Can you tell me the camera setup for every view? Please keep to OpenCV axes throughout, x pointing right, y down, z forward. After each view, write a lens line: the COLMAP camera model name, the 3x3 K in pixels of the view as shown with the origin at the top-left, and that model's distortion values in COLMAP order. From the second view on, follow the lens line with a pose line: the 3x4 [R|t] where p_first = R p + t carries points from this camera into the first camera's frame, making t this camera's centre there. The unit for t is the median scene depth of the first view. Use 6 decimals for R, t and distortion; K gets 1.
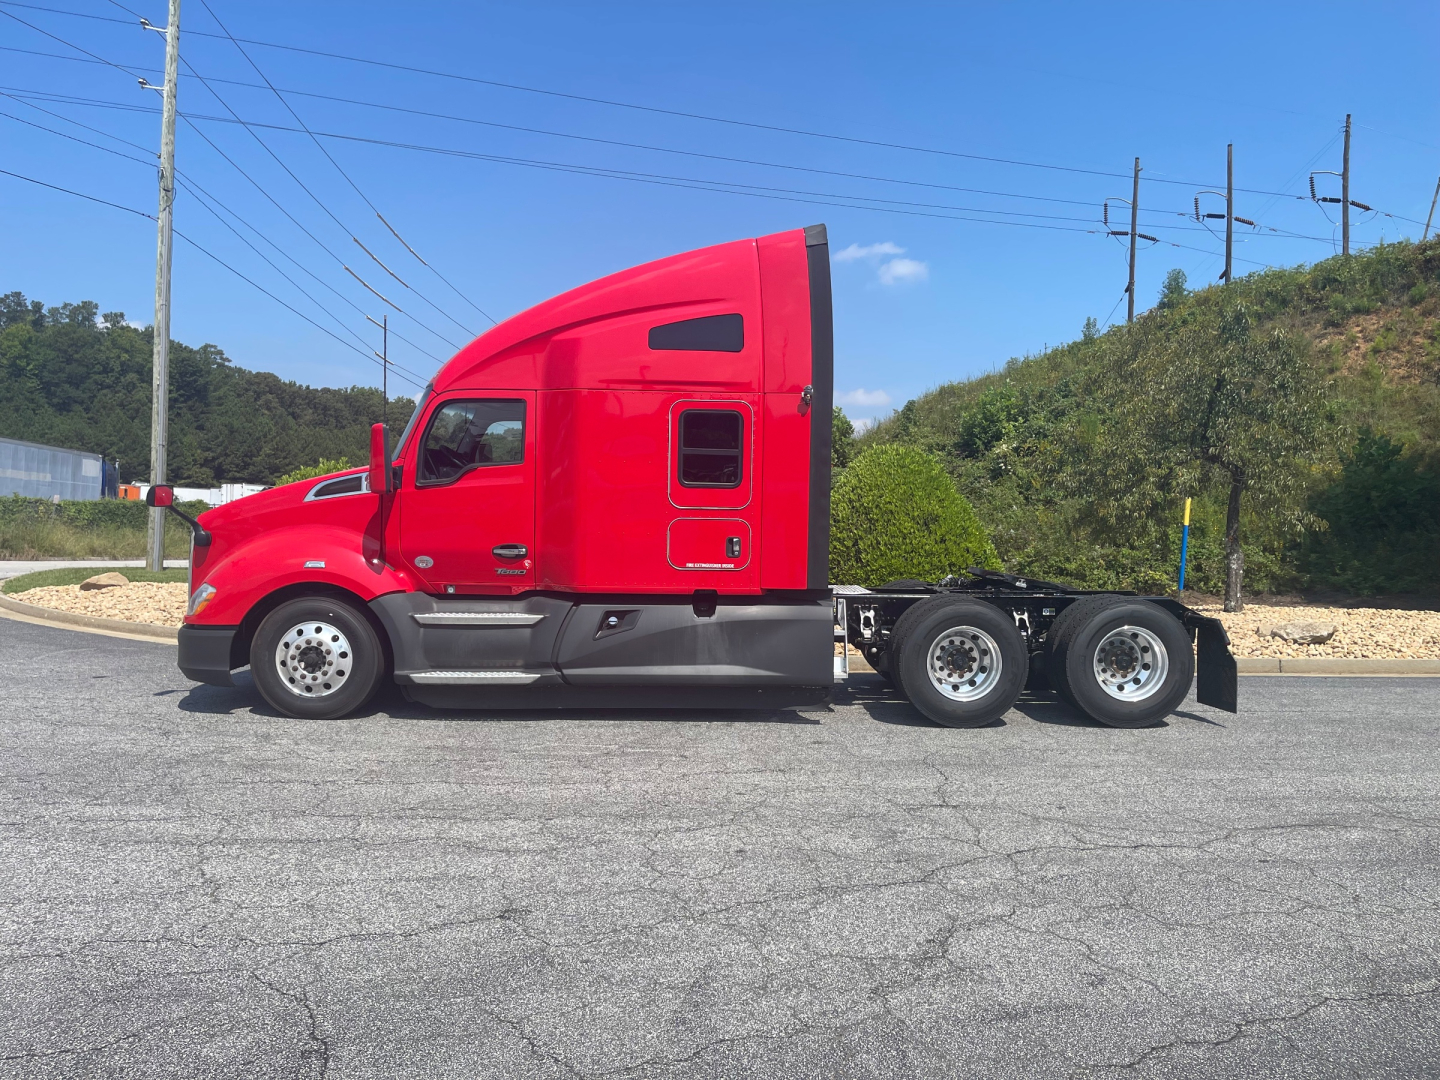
lens RADIAL K [[1091.1, 0, 720.0], [0, 1091.1, 540.0], [0, 0, 1]] dist [0.119952, -0.180868]
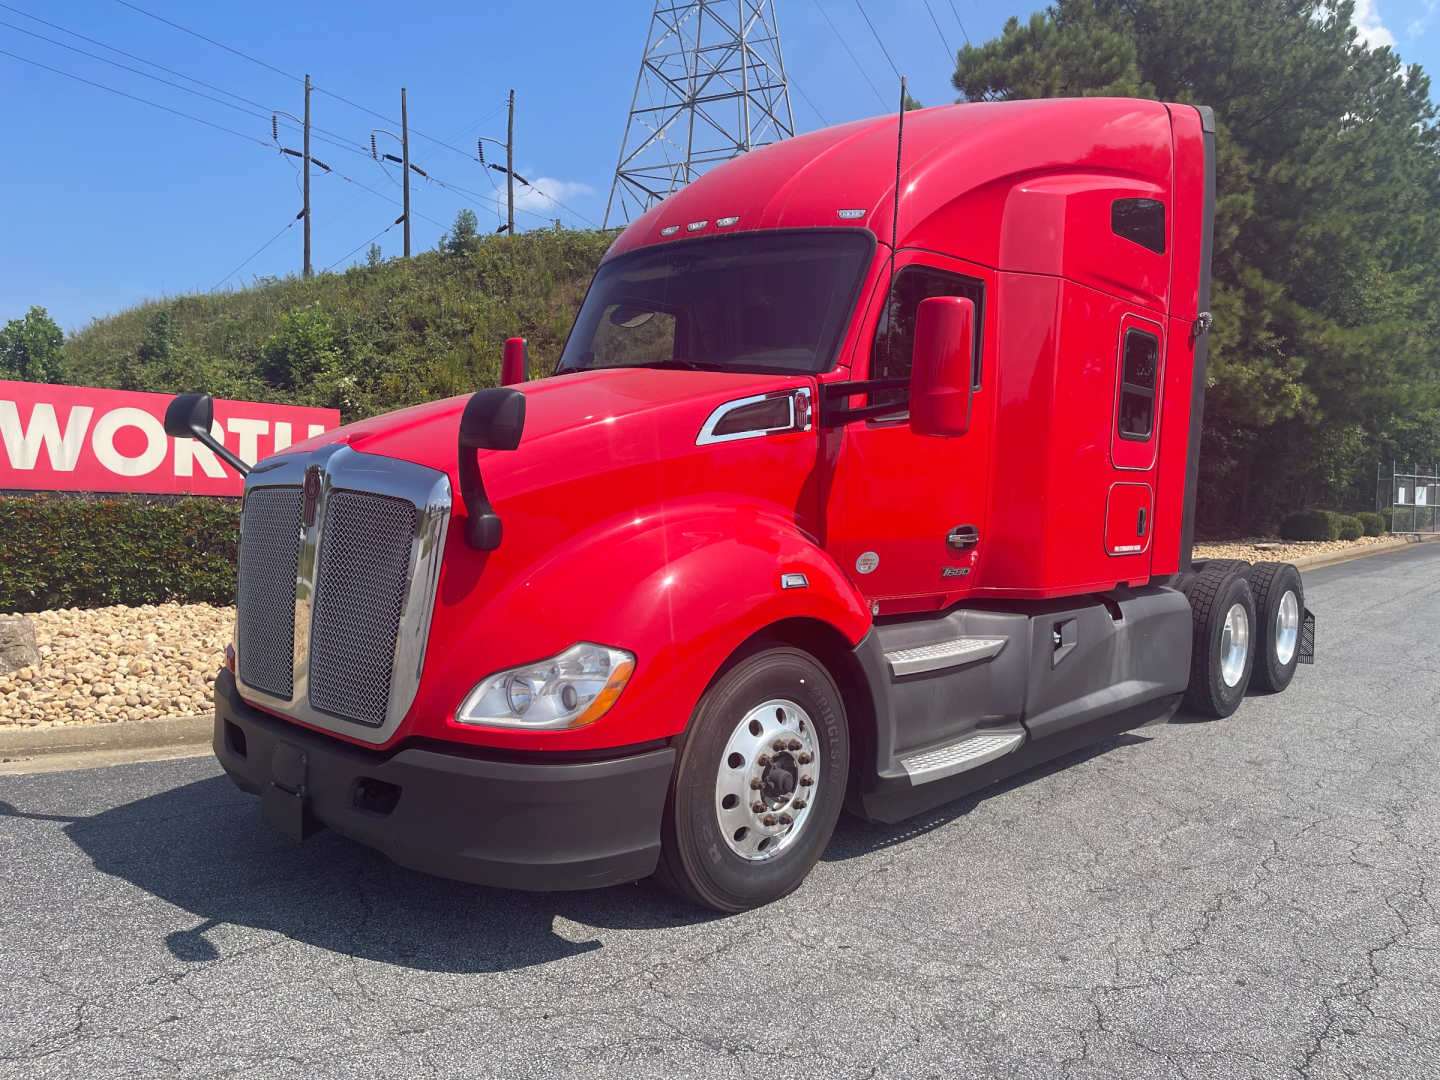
lens RADIAL K [[1091.1, 0, 720.0], [0, 1091.1, 540.0], [0, 0, 1]] dist [0.119952, -0.180868]
pose [[0.664867, -0.036641, 0.746062, -0.711457], [-0.003429, 0.998636, 0.052101, -0.018883], [-0.746954, -0.037198, 0.663835, 0.689057]]
